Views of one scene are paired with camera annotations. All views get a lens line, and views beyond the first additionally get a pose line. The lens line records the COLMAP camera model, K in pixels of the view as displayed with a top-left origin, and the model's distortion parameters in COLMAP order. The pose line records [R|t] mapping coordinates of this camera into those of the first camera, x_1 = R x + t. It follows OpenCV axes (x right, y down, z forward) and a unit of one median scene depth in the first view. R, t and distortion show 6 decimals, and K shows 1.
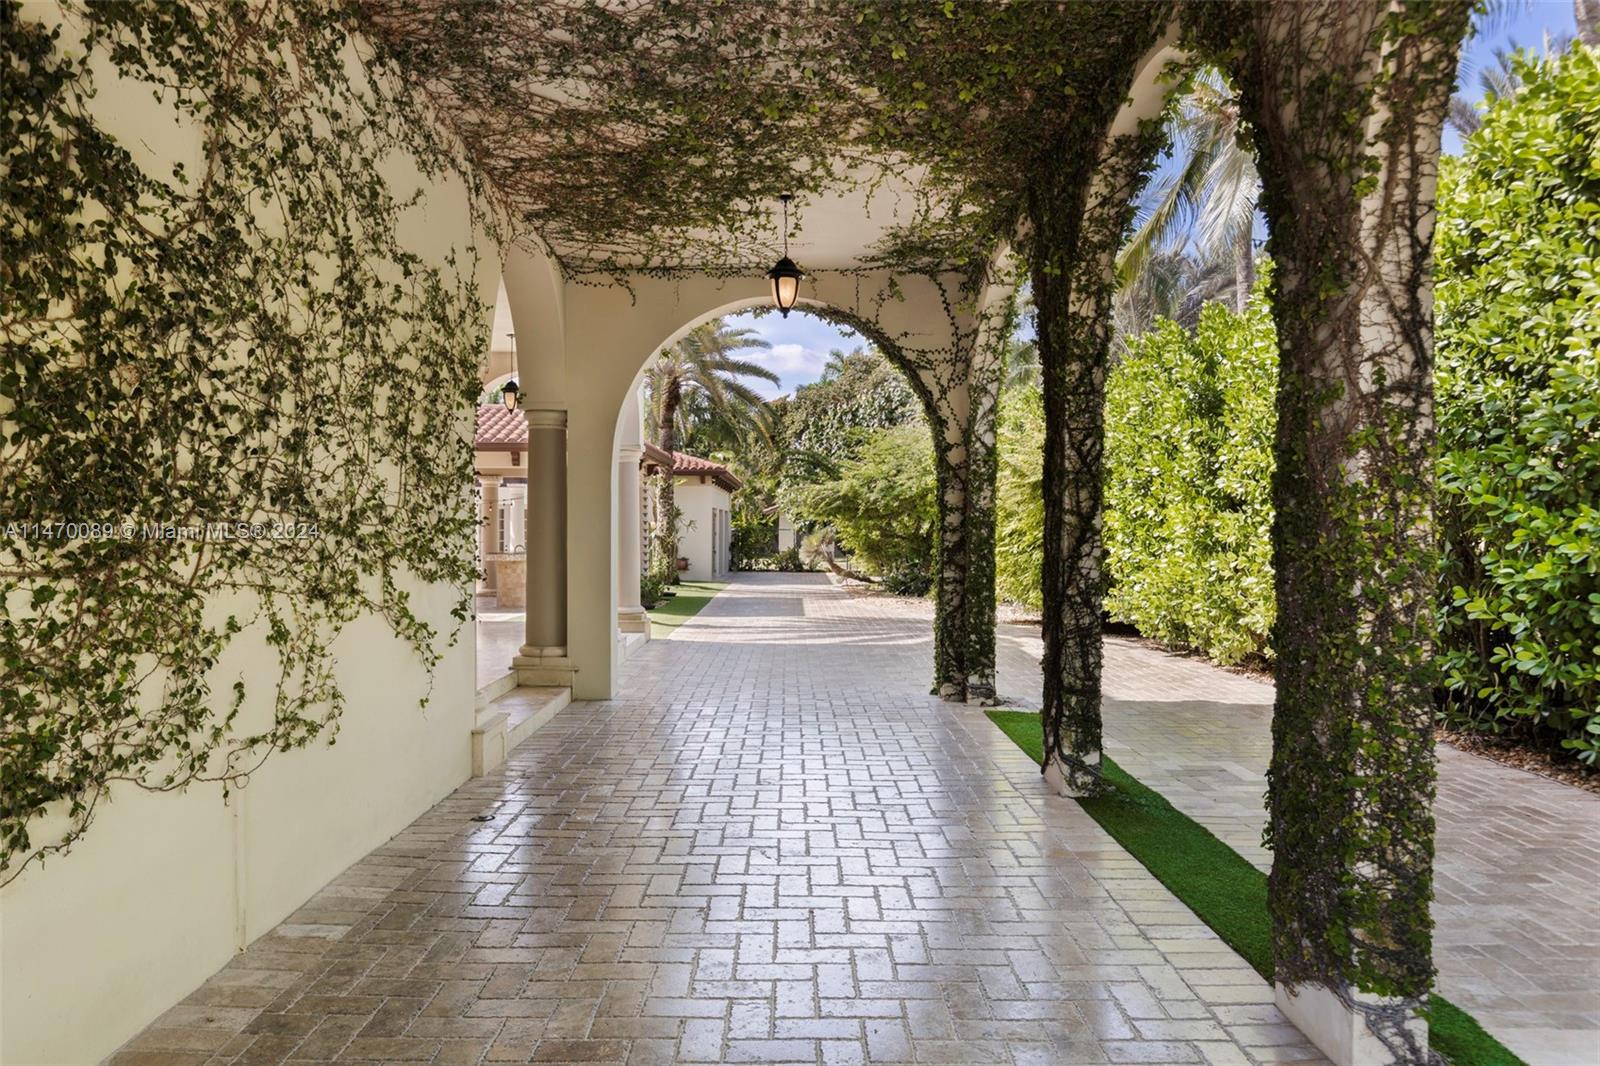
lens RADIAL K [[1087.0, 0, 800.0], [0, 1087.0, 533.0], [0, 0, 1]] dist [0.000046, 0.000541]
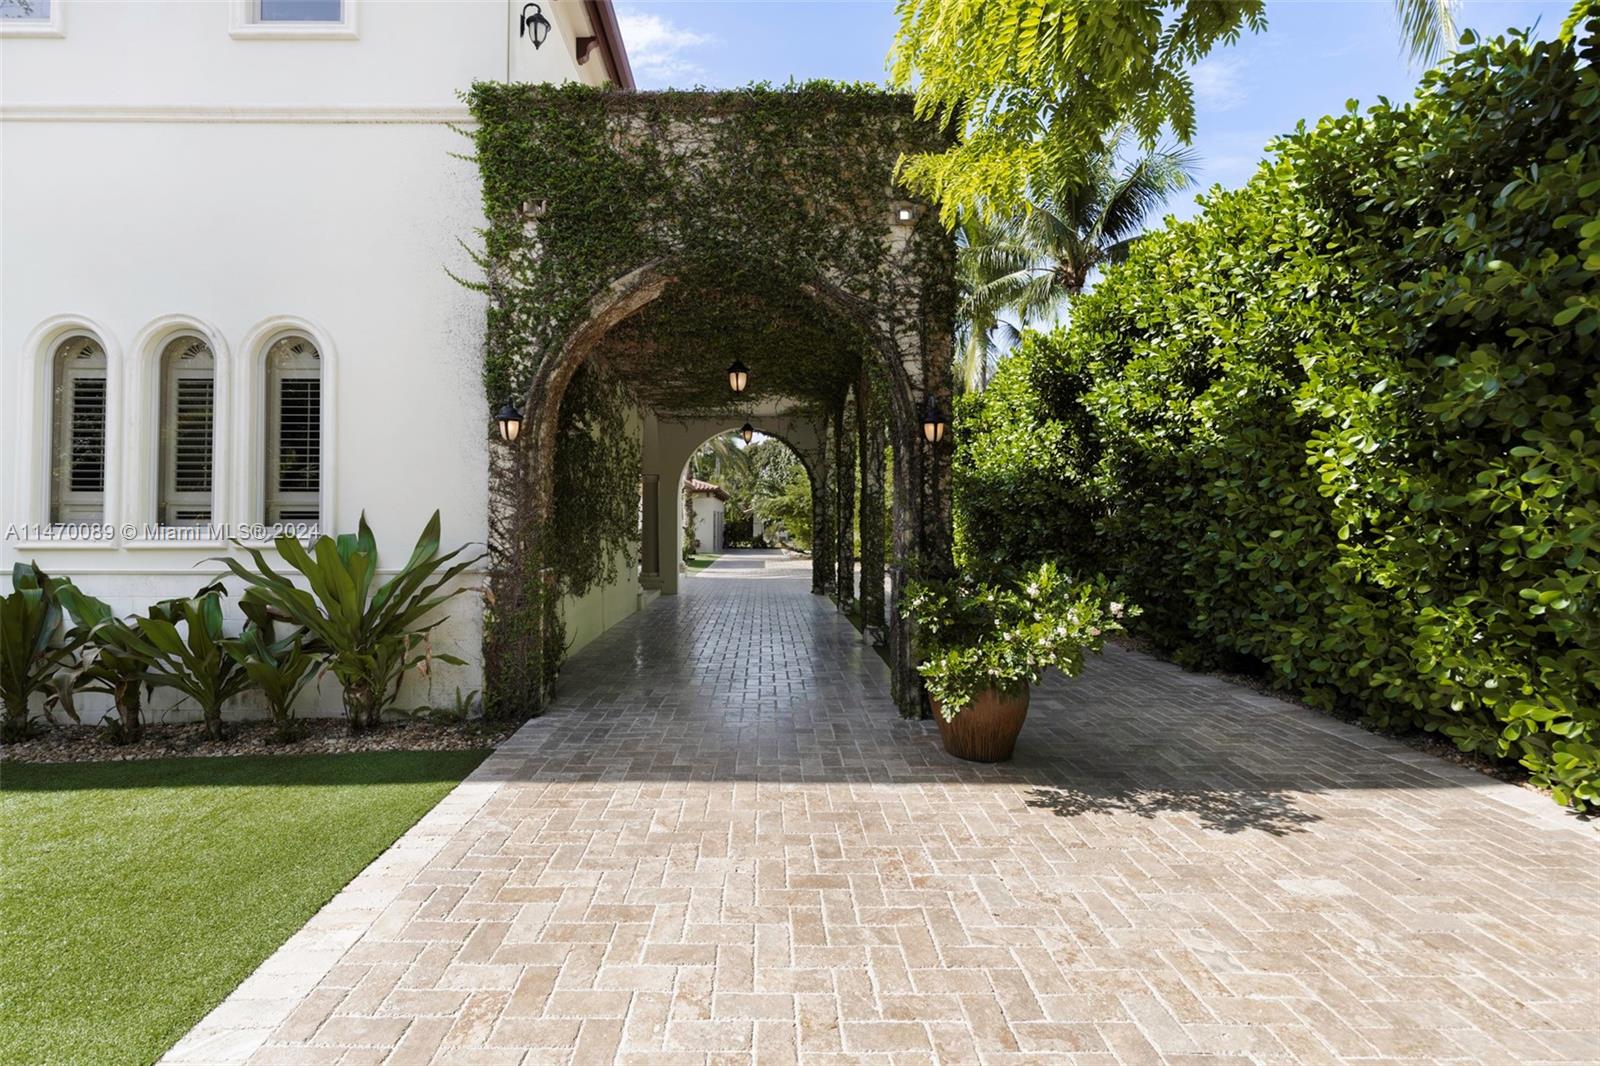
lens RADIAL K [[743.4, 0, 761.3], [0, 743.4, 501.7], [0, 0, 1]] dist [-0.000506, -0.000072]
pose [[0.999929, -0.003837, -0.011263, 0.012094], [0.003473, 0.999477, -0.032136, 0.000475], [0.011381, 0.032095, 0.999420, -0.248200]]
